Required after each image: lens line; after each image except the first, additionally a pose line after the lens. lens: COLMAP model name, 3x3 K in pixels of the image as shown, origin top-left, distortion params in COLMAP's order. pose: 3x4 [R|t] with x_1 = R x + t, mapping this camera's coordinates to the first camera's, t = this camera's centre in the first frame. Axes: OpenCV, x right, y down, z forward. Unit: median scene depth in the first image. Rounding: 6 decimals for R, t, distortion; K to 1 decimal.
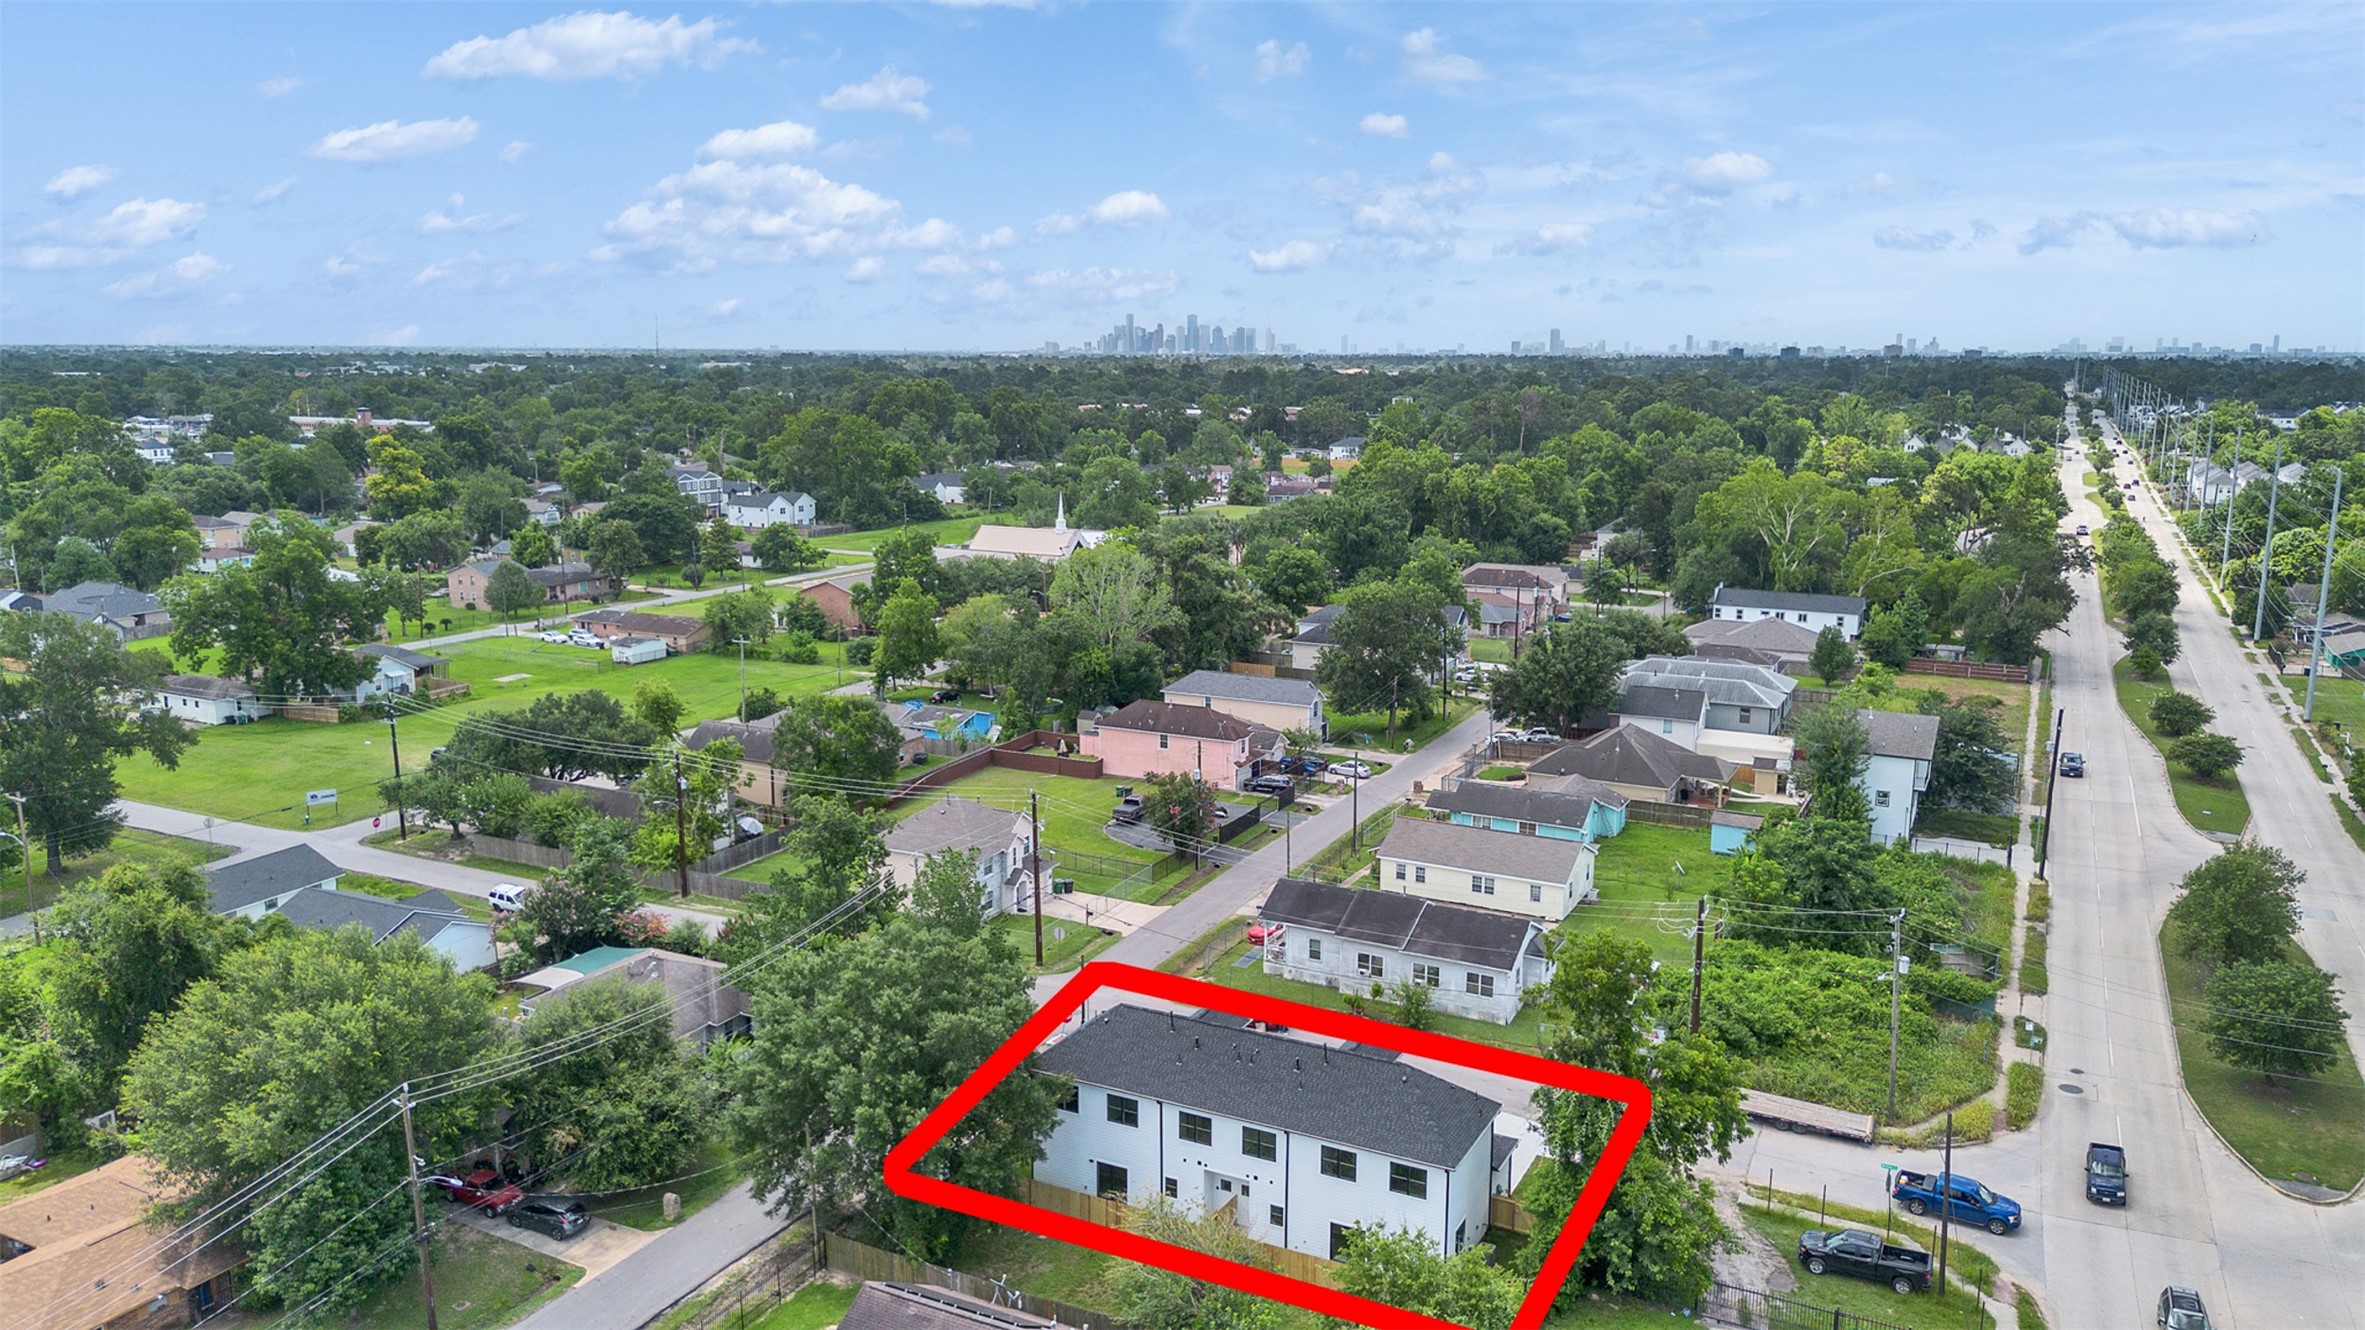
lens RADIAL K [[1667.5, 0, 1182.5], [0, 1667.5, 665.0], [0, 0, 1]] dist [0.081800, -0.089064]
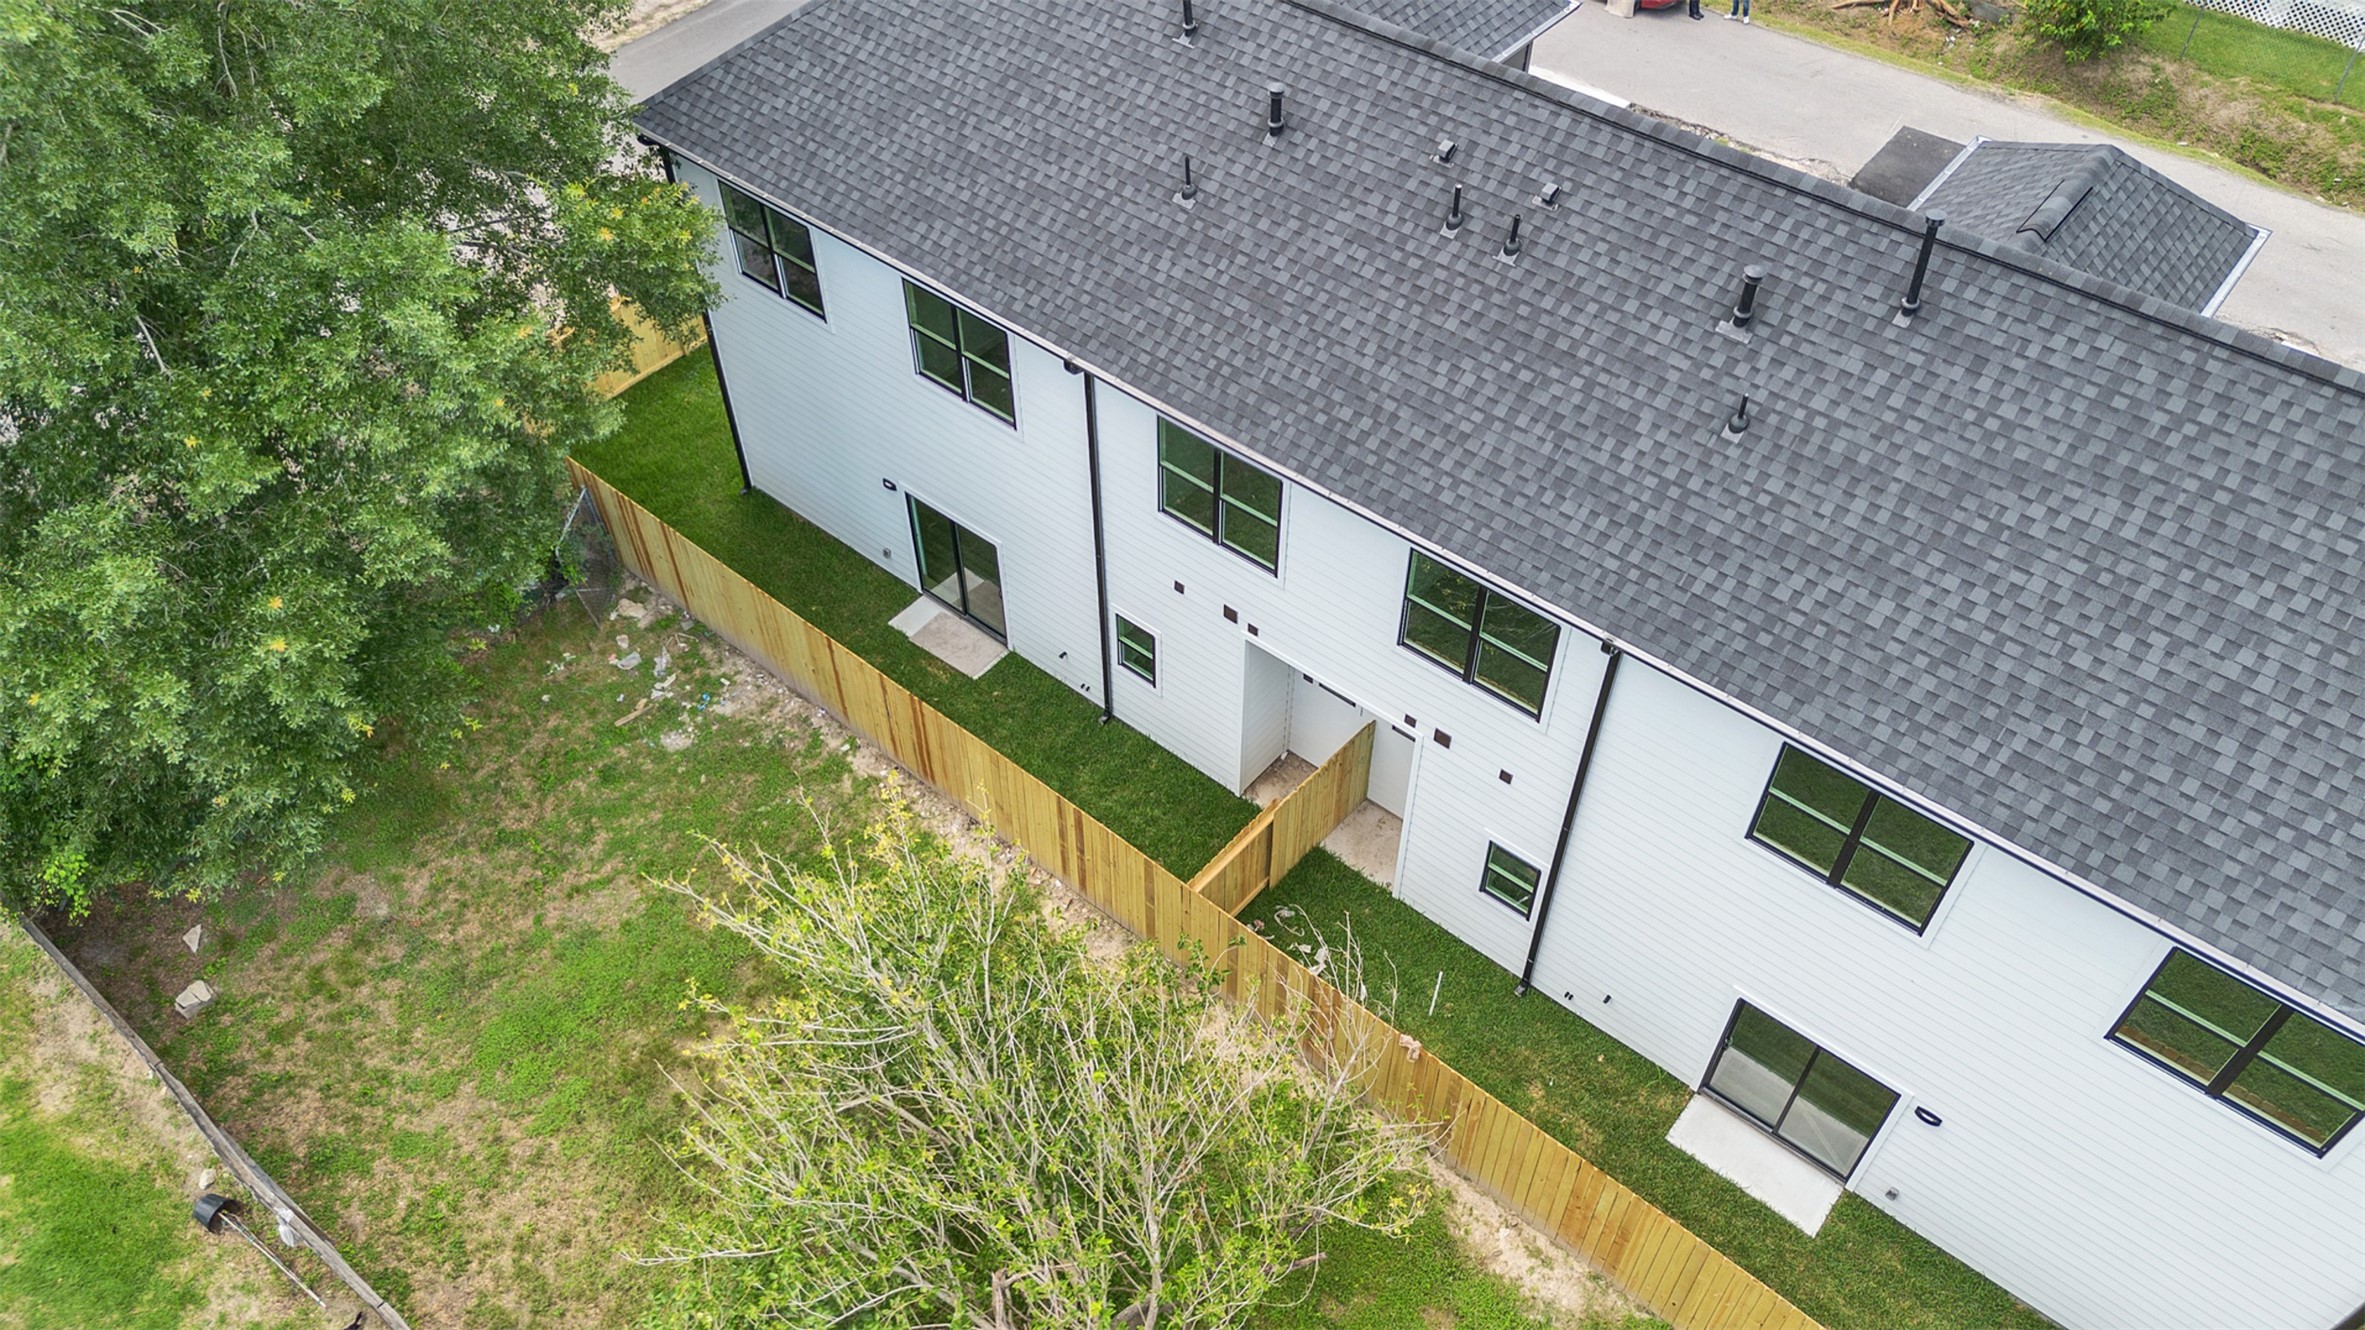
lens RADIAL K [[1667.5, 0, 1182.5], [0, 1667.5, 665.0], [0, 0, 1]] dist [0.081800, -0.089064]
pose [[0.976867, 0.153279, -0.149122, 0.040905], [-0.033255, 0.797719, 0.602111, 0.158629], [0.211248, -0.583223, 0.784363, 0.812997]]
